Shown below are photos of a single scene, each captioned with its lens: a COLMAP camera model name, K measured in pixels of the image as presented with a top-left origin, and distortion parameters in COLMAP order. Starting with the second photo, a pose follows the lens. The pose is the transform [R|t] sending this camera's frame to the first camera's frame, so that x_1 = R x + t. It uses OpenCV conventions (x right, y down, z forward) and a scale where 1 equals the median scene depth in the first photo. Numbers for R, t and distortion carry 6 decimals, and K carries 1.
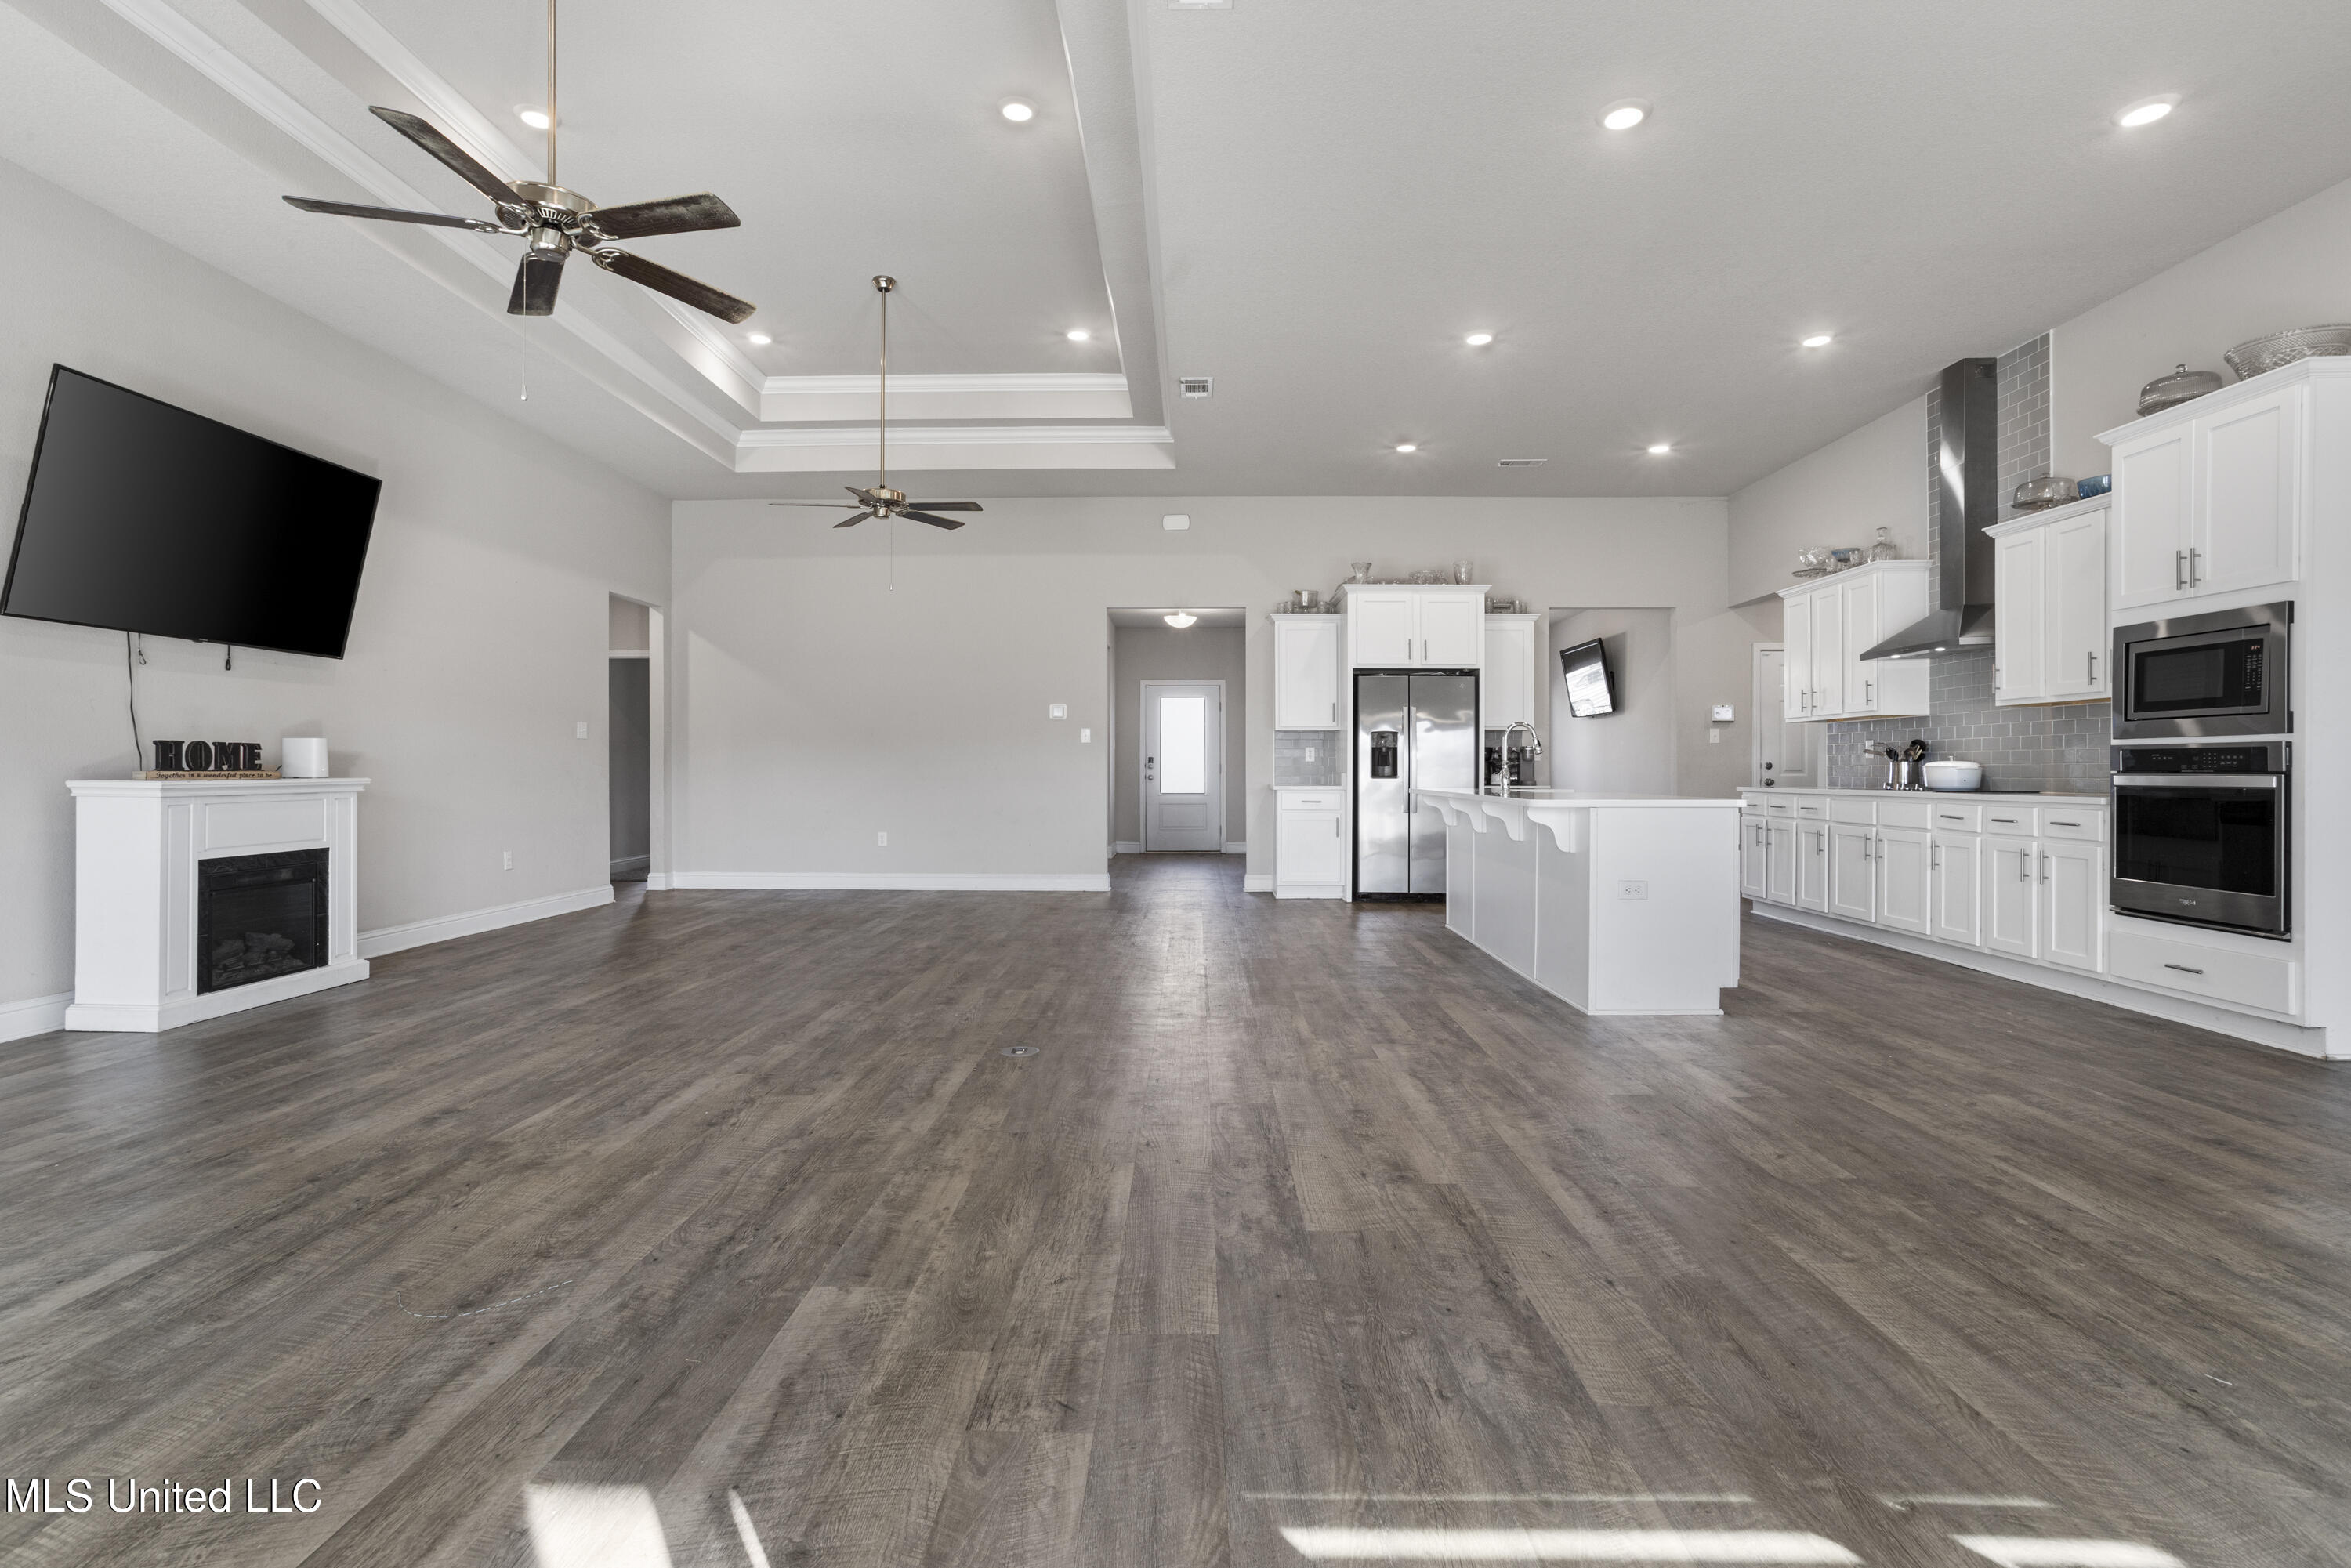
lens RADIAL K [[1138.2, 0, 1172.5], [0, 1138.2, 763.7], [0, 0, 1]] dist [-0.047219, 0.026959]
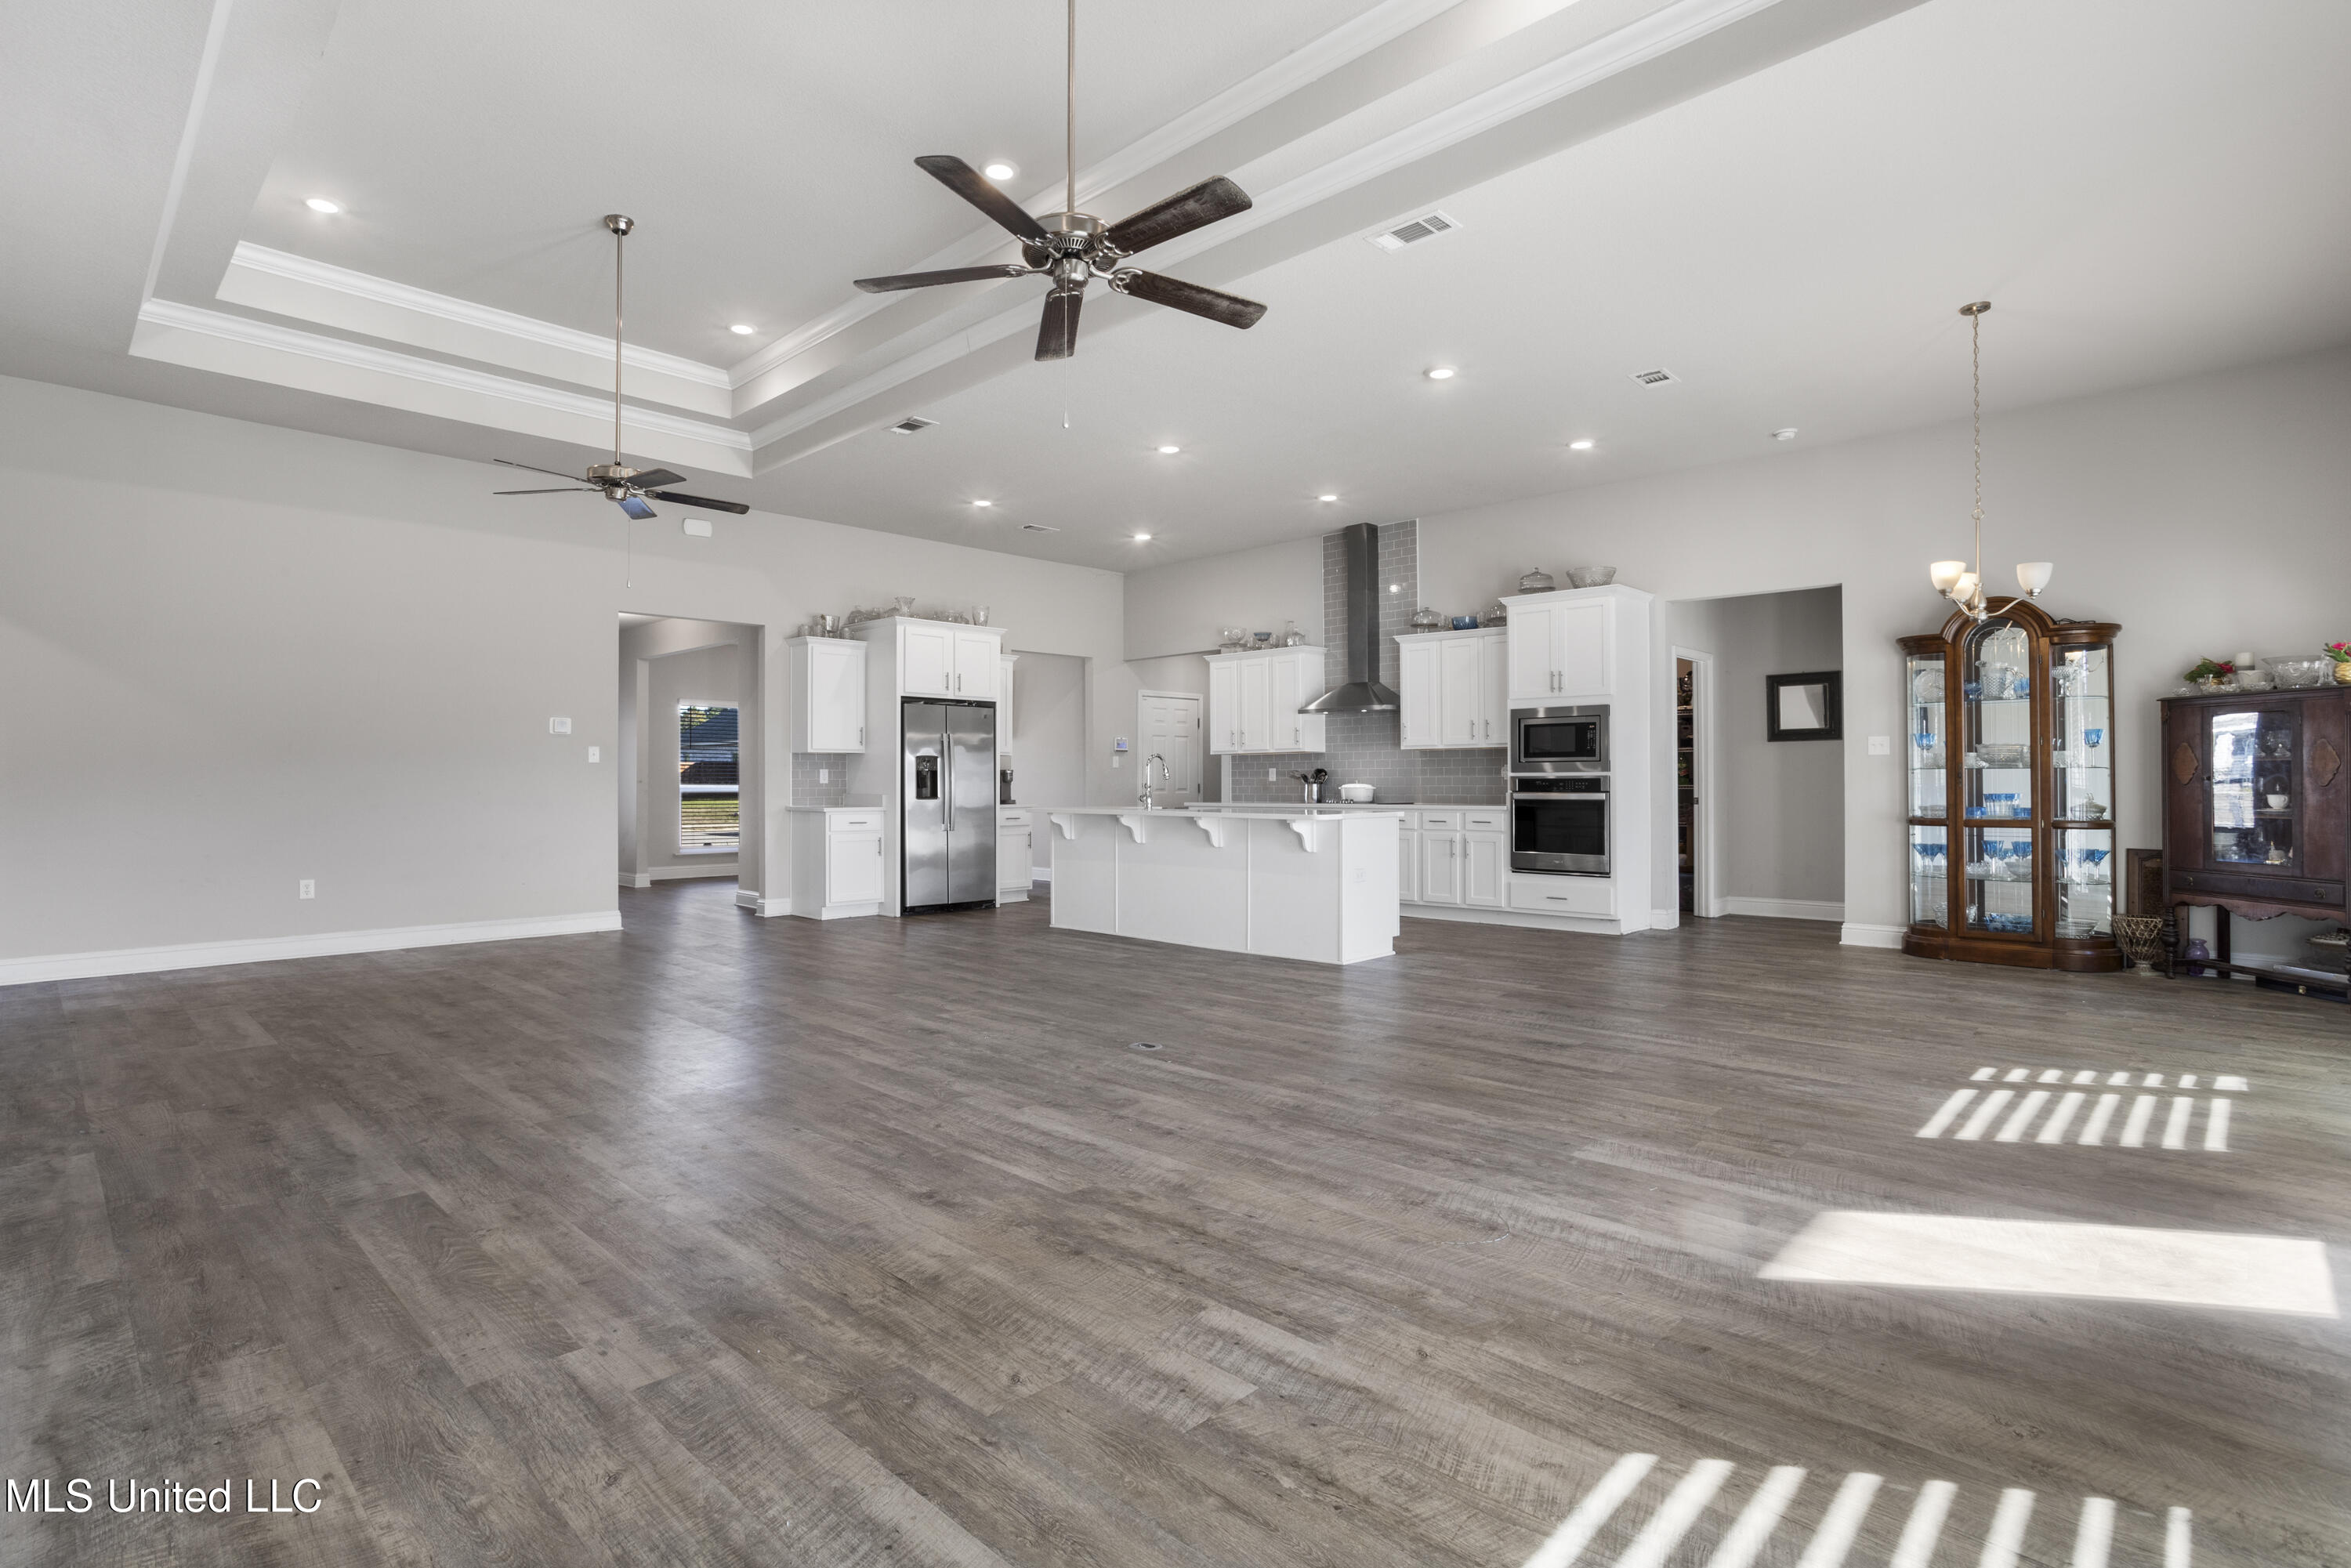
lens RADIAL K [[1138.2, 0, 1176.0], [0, 1138.2, 756.3], [0, 0, 1]] dist [-0.047219, 0.026959]
pose [[0.680398, 0.014634, 0.732696, -0.809092], [-0.000022, 0.999801, -0.019949, -0.011870], [-0.732842, 0.013557, 0.680263, 0.170446]]
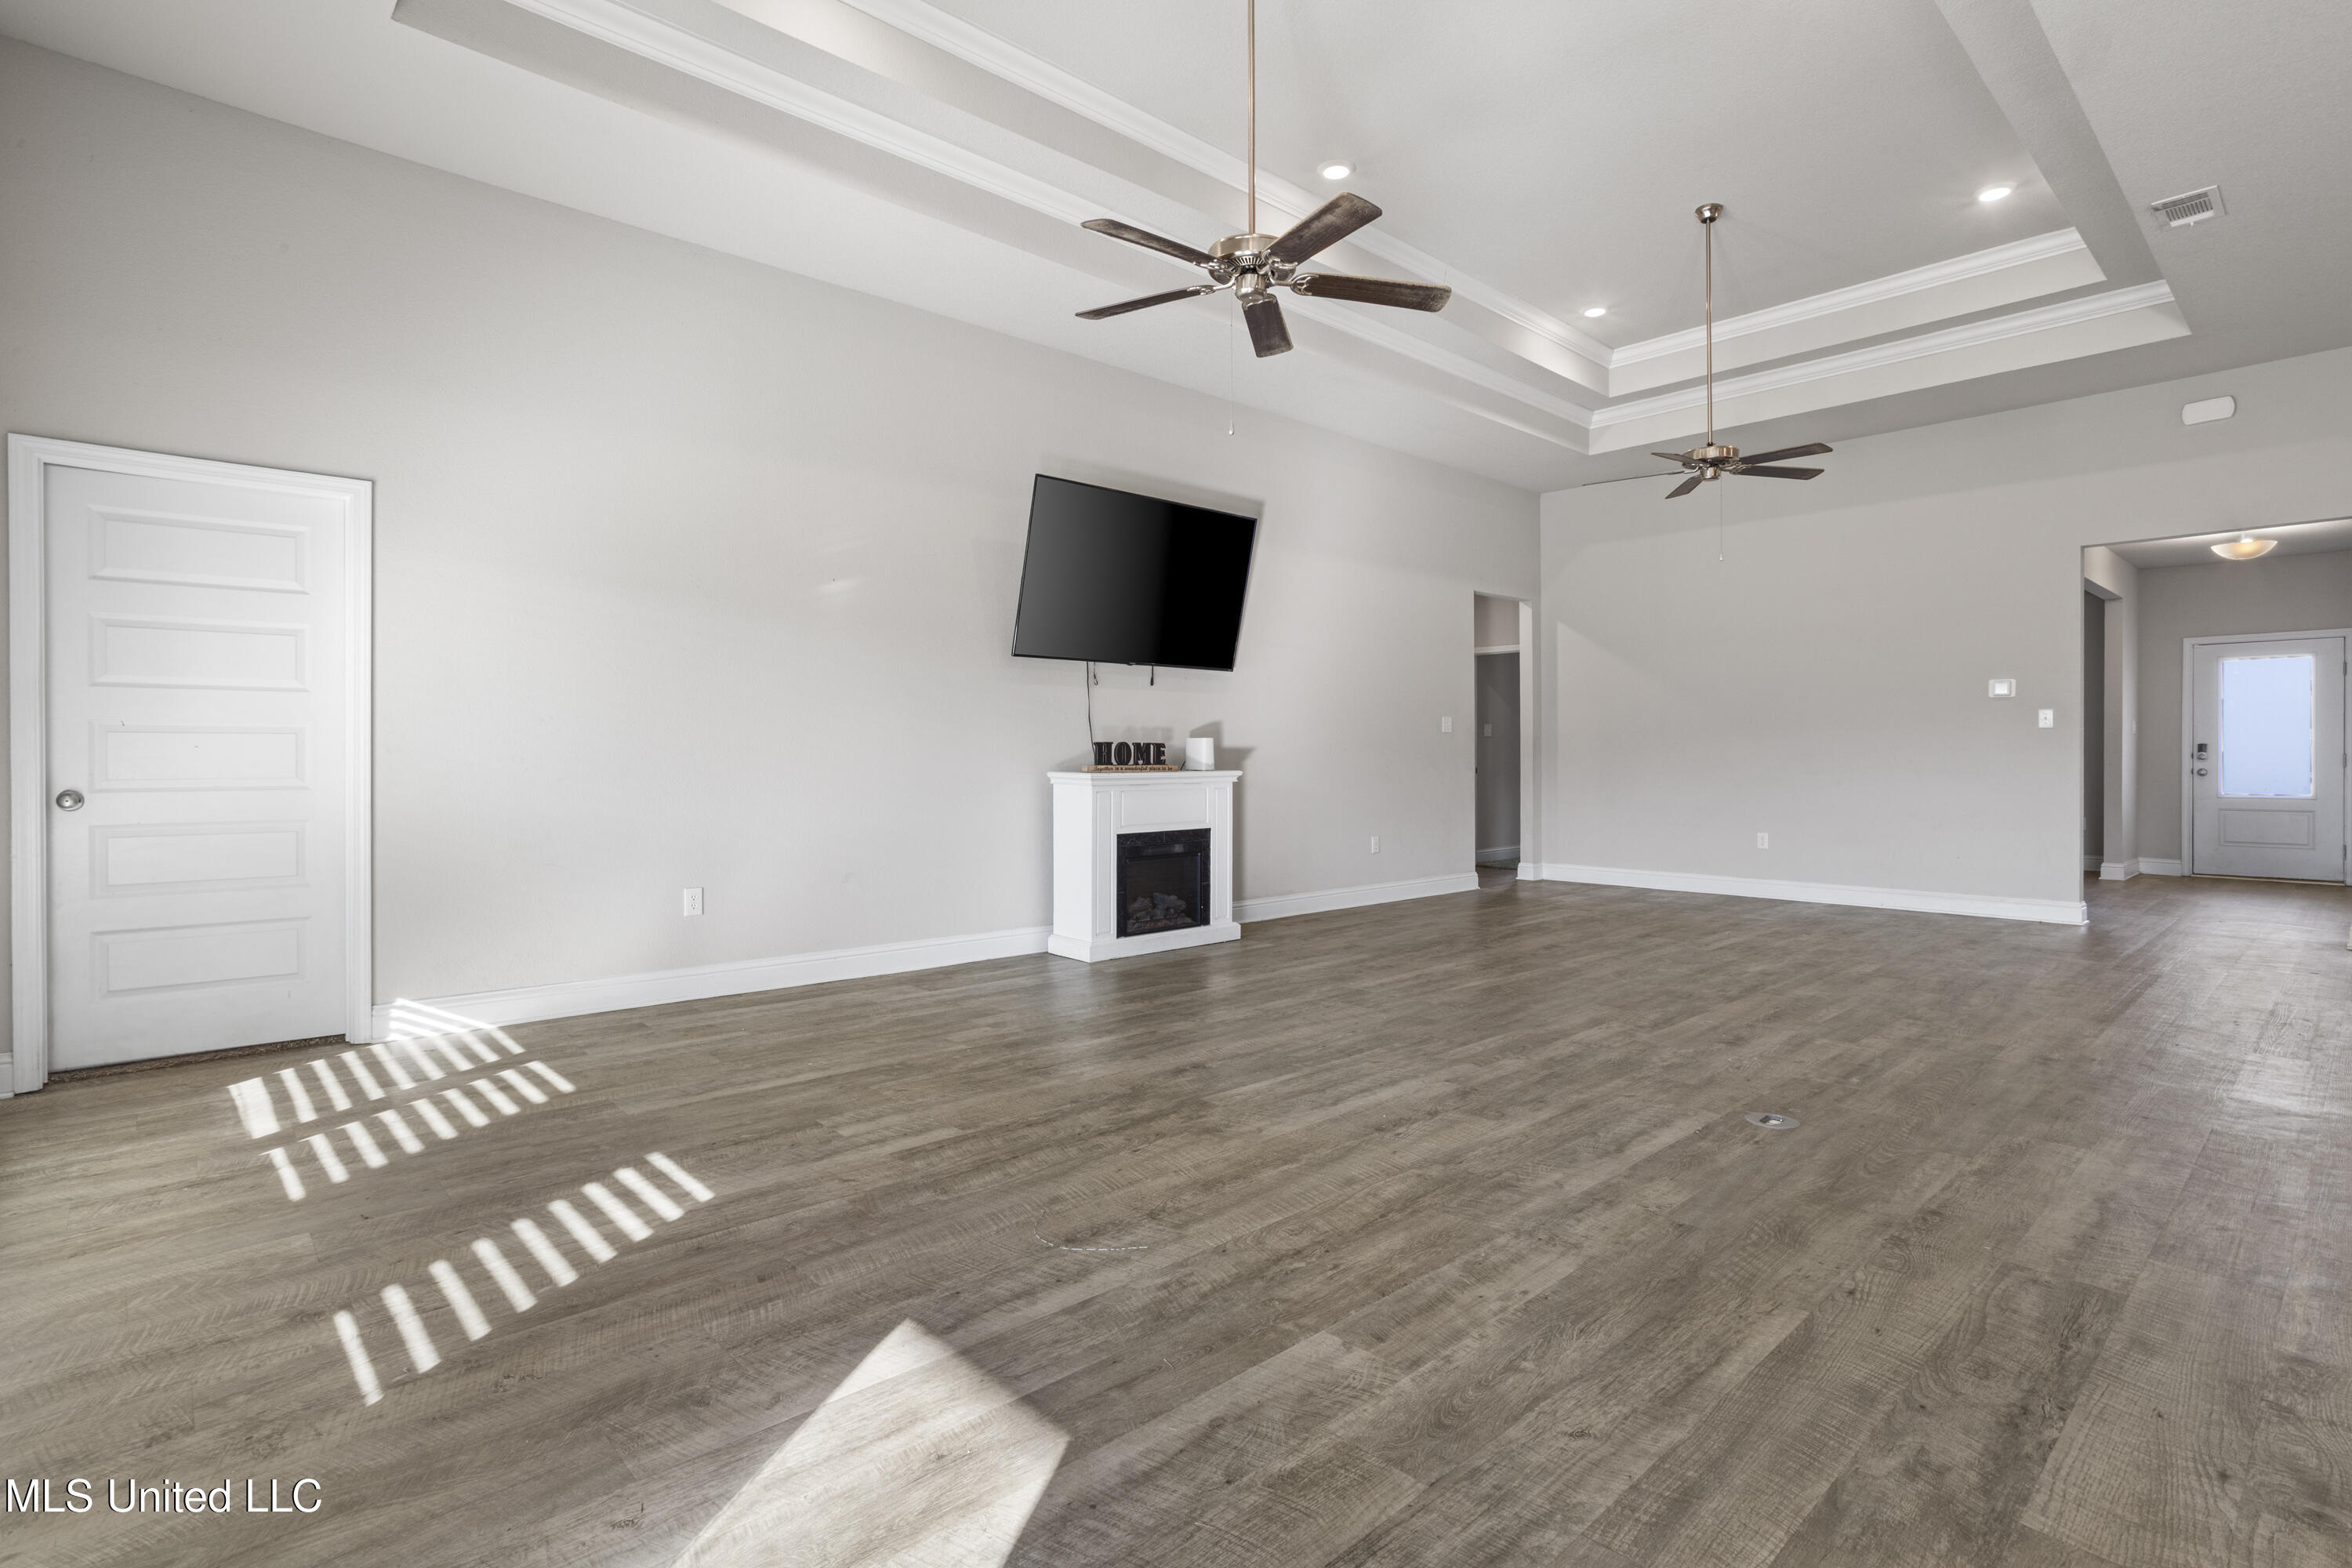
lens RADIAL K [[1138.7, 0, 1168.4], [0, 1138.7, 764.4], [0, 0, 1]] dist [-0.047219, 0.026959]
pose [[0.688050, 0.005154, -0.725645, 0.125820], [0.004135, 0.999931, 0.011023, -0.009325], [0.725651, -0.010585, 0.687981, 0.120852]]
